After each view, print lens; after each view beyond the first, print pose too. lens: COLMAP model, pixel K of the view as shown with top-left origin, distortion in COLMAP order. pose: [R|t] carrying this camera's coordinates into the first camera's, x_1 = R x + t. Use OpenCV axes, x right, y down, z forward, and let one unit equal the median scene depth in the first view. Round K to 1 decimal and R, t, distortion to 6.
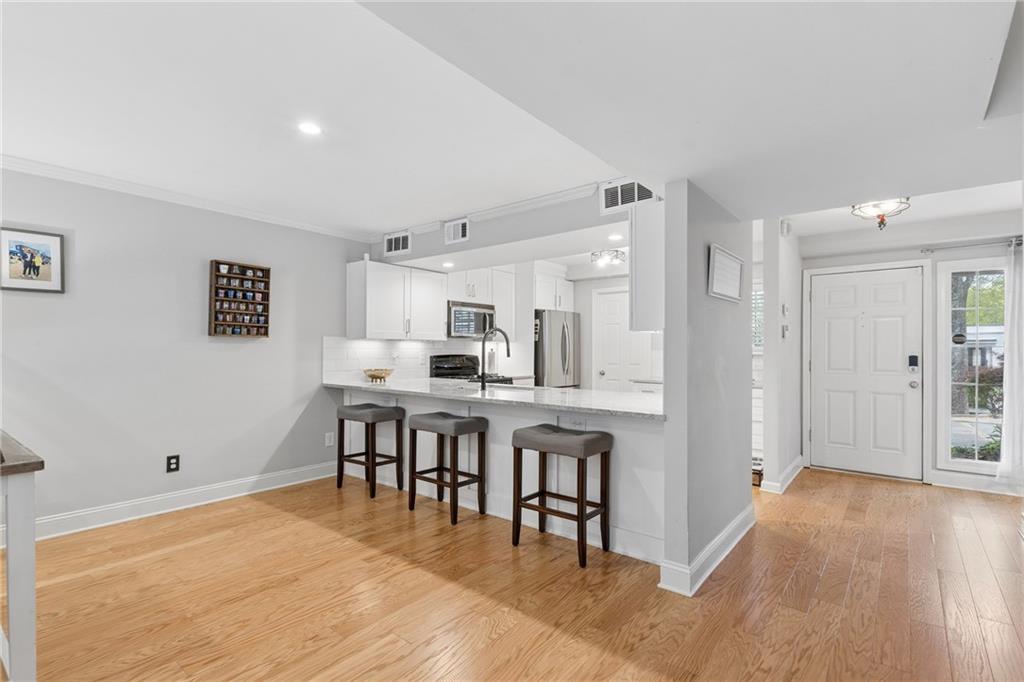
lens RADIAL K [[482.1, 0, 515.6], [0, 482.1, 346.8], [0, 0, 1]] dist [0.014213, -0.006639]
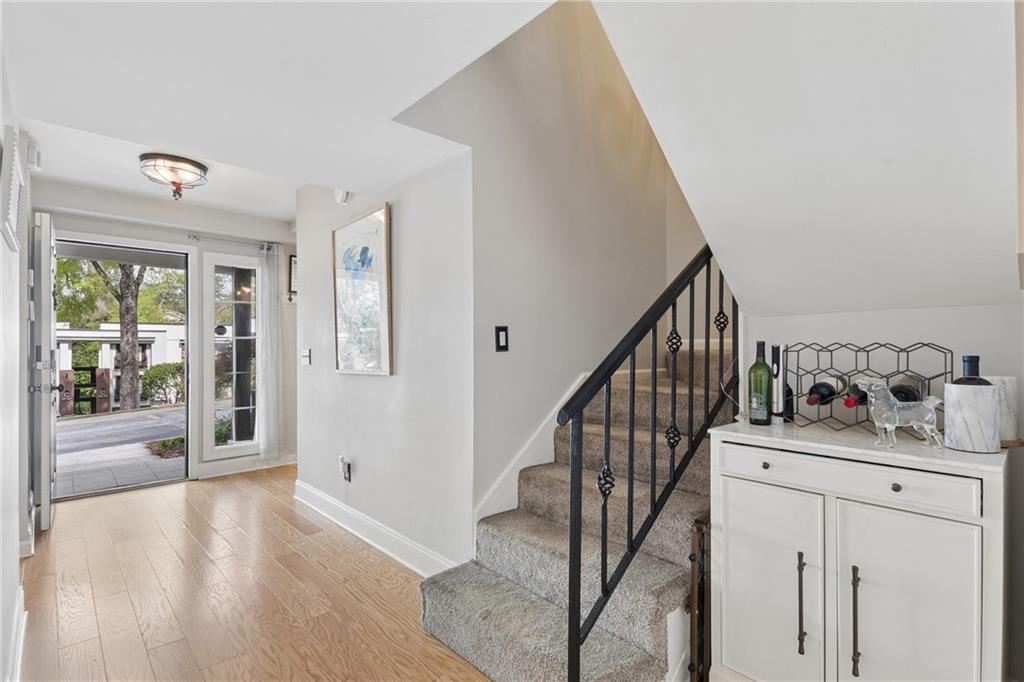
lens RADIAL K [[482.1, 0, 512.4], [0, 482.1, 347.2], [0, 0, 1]] dist [0.014213, -0.006639]
pose [[0.124431, 0.000820, 0.992228, -0.028220], [-0.004010, 0.999992, -0.000324, 0.017761], [-0.992220, -0.003939, 0.124433, 0.247069]]
